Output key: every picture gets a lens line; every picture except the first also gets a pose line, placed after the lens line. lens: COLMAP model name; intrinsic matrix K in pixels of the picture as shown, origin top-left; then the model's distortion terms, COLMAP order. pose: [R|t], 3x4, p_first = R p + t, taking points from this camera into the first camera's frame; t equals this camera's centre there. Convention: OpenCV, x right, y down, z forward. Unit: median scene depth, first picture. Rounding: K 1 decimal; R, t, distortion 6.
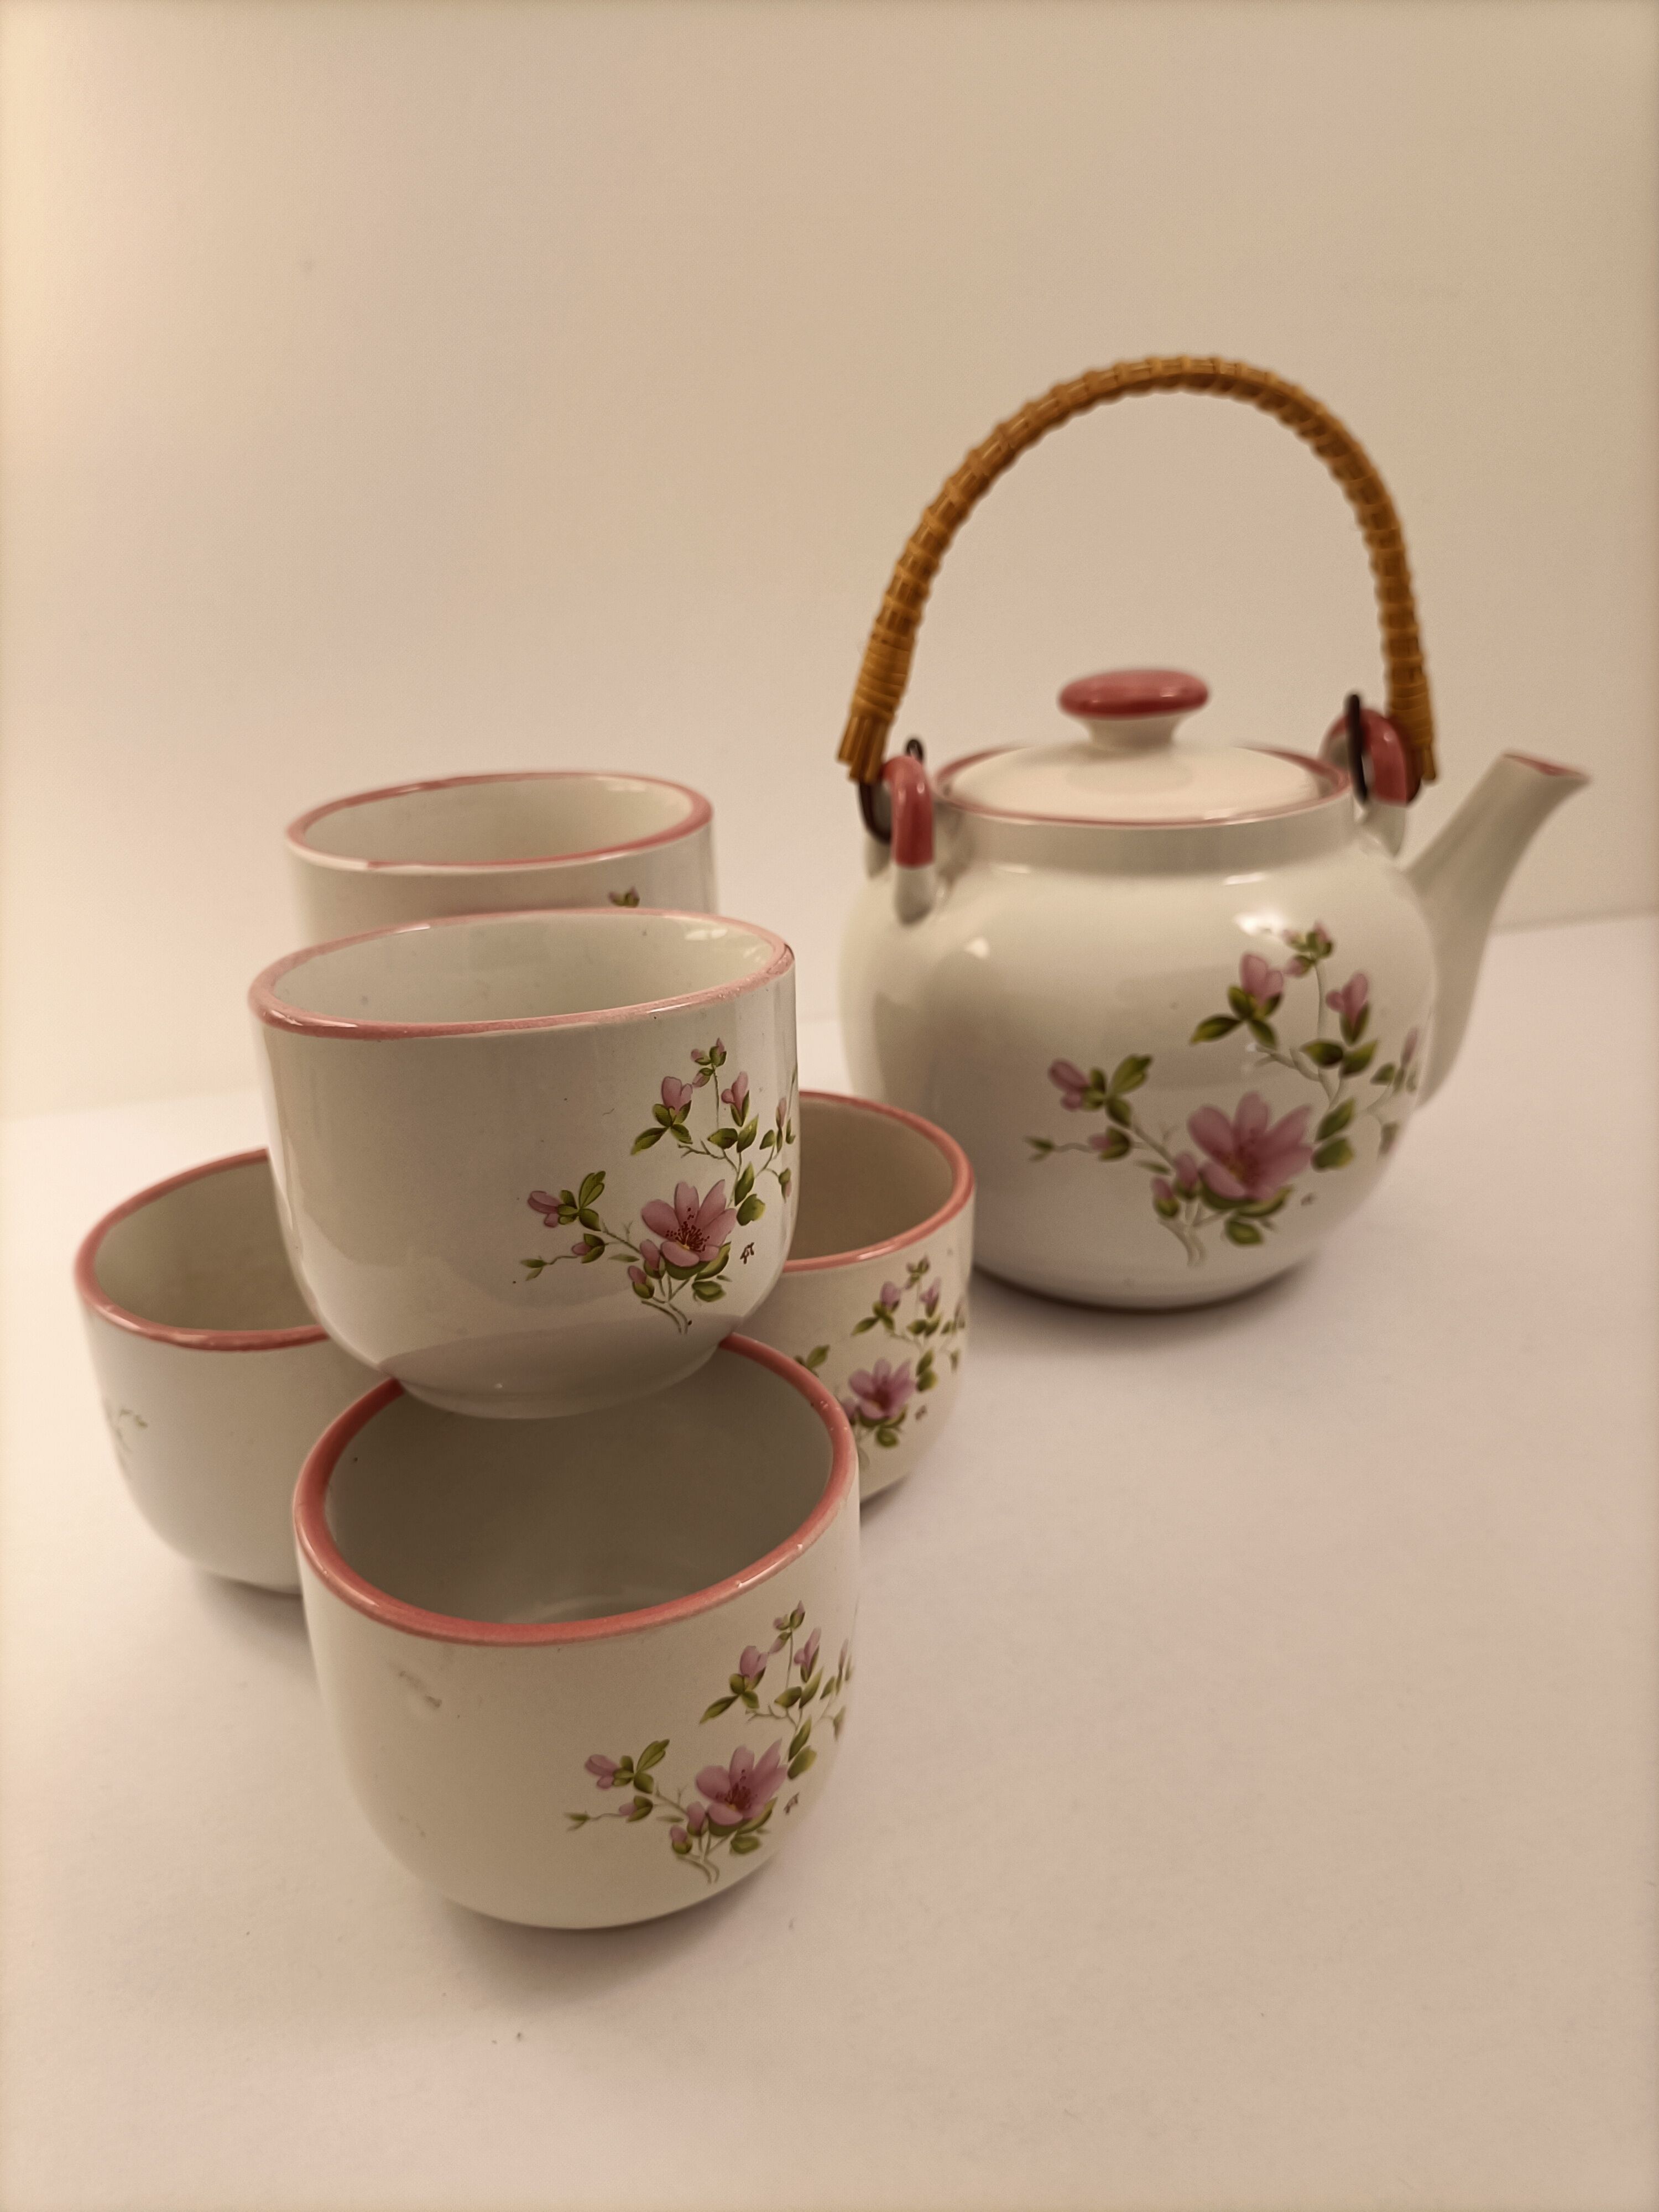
lens RADIAL K [[1629.7, 0, 829.5], [0, 1629.7, 1106.0], [0, 0, 1]] dist [0.007395, 0.001297]
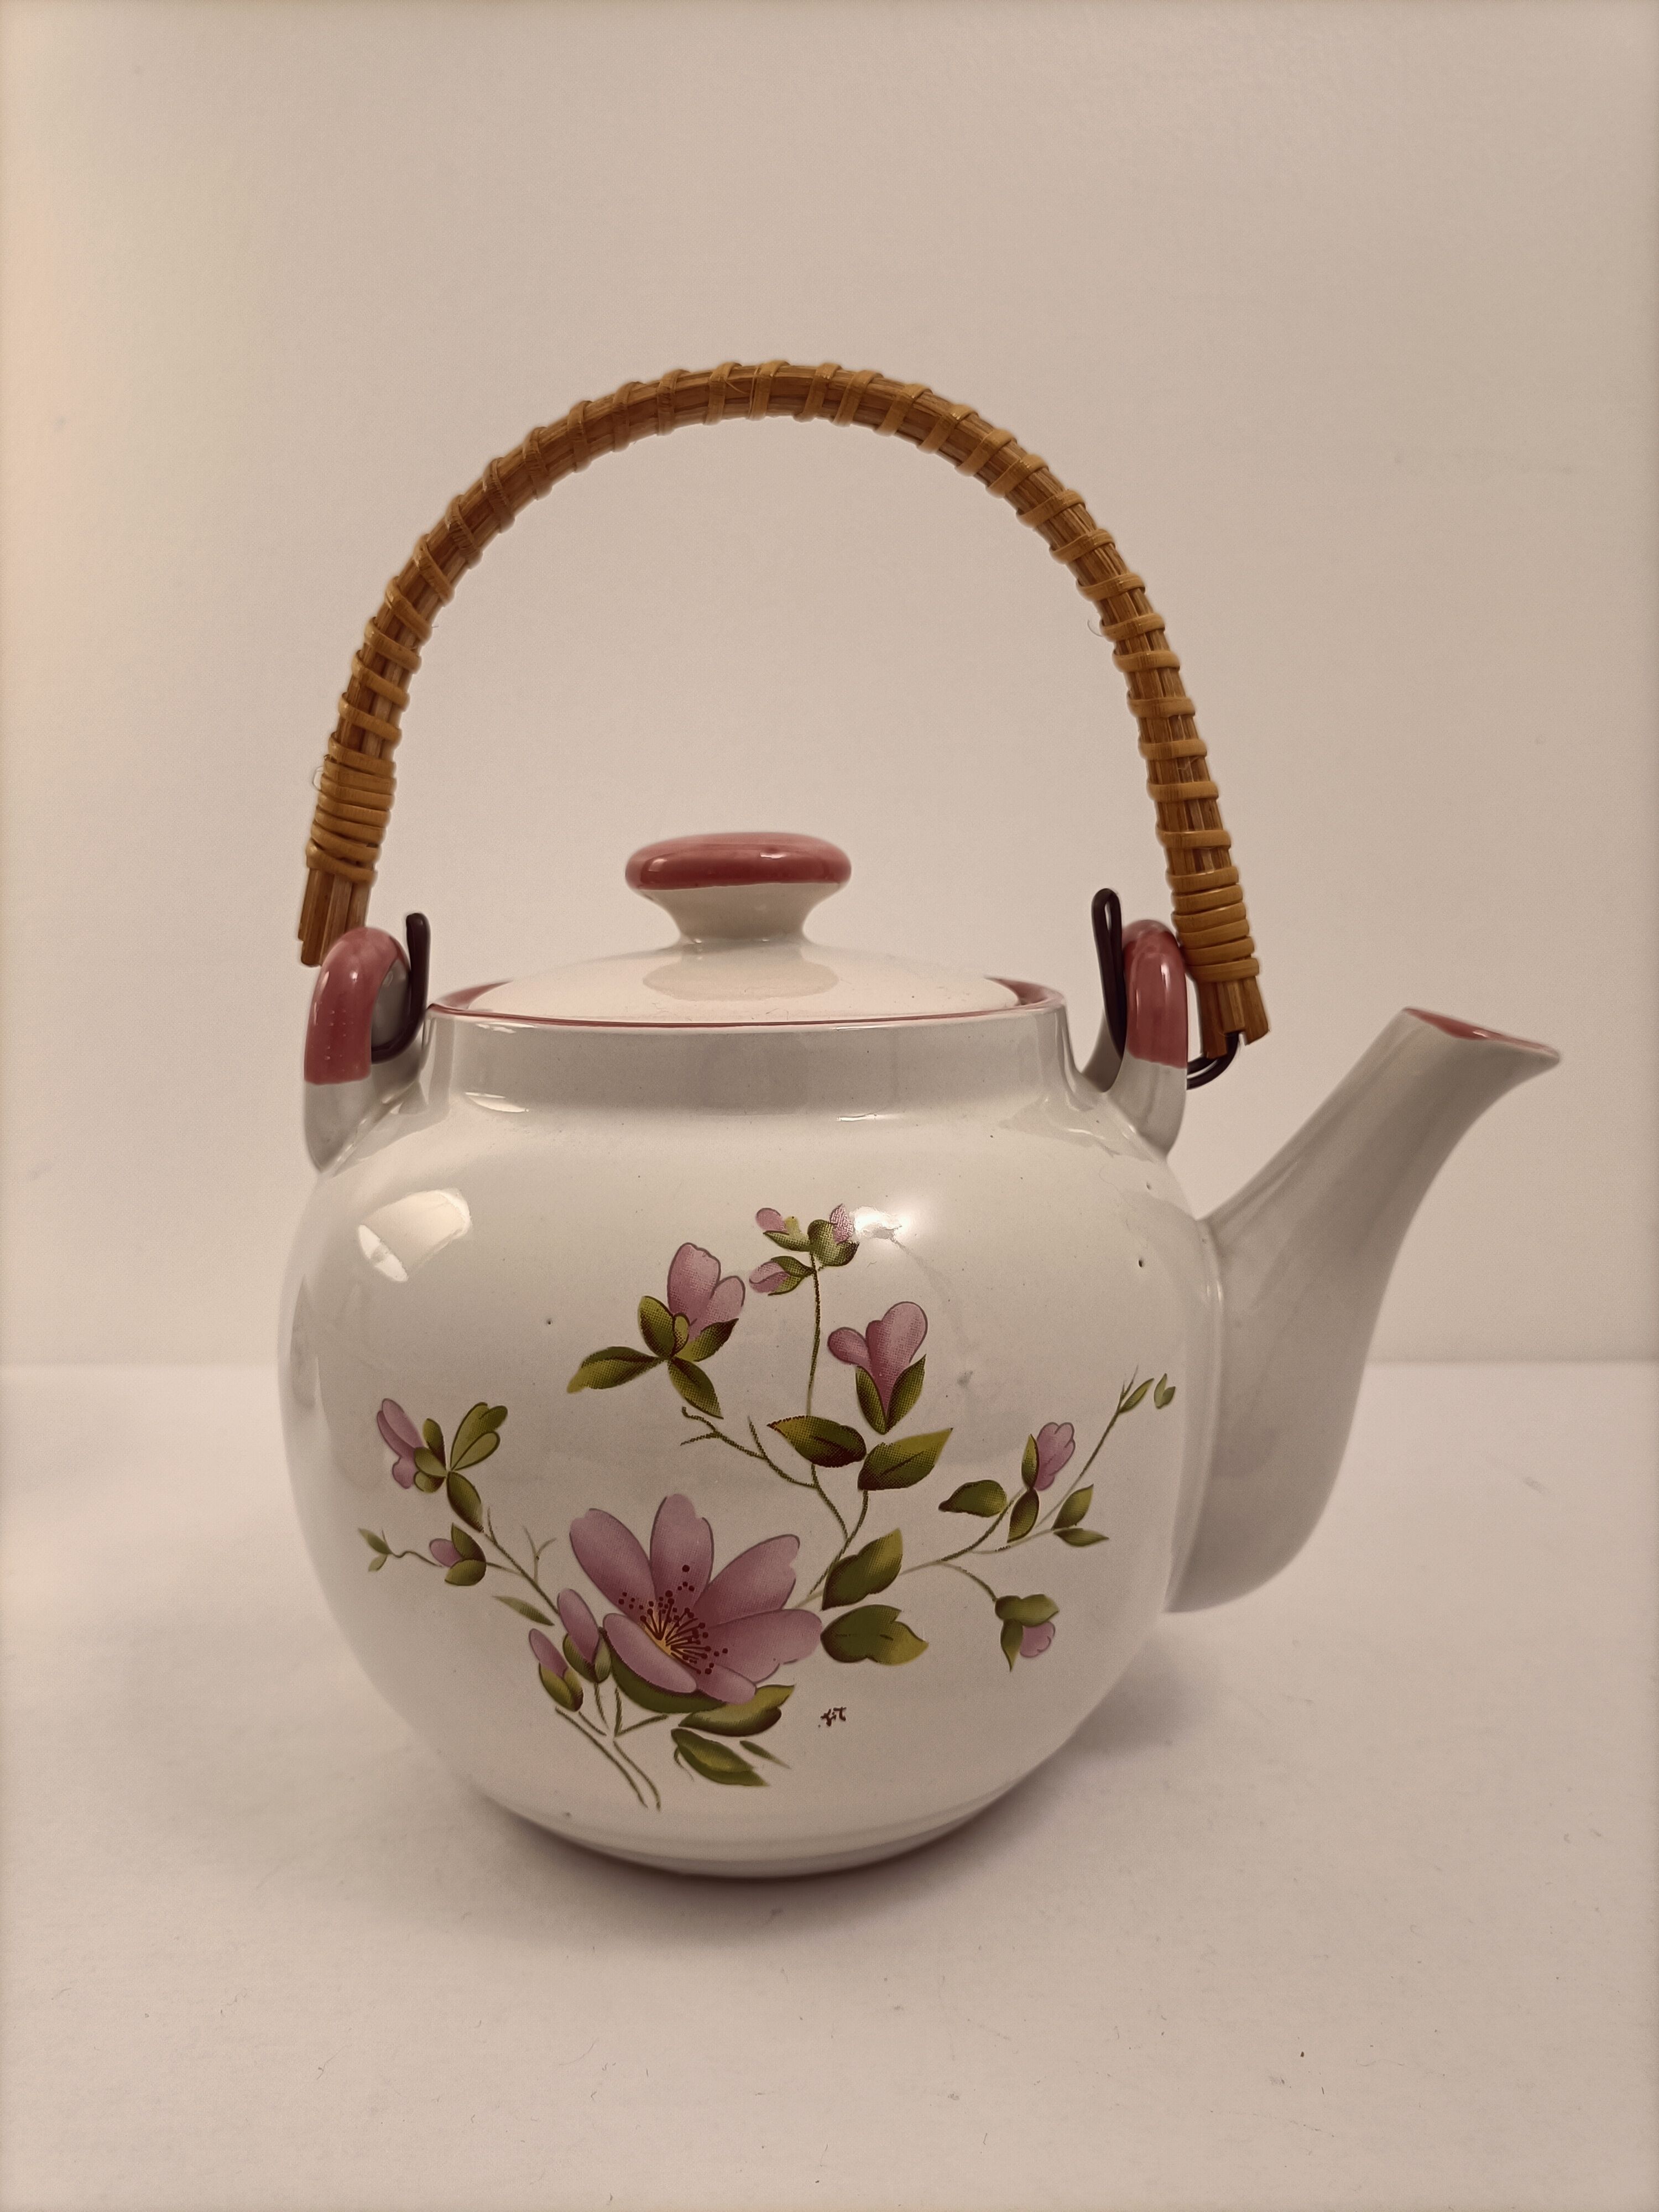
lens RADIAL K [[1629.7, 0, 829.5], [0, 1629.7, 1106.0], [0, 0, 1]] dist [0.007395, 0.001297]
pose [[0.964862, 0.069142, -0.253495, 0.433712], [-0.127659, 0.966595, -0.222256, -0.019432], [0.229660, 0.246807, 0.941458, 0.449568]]
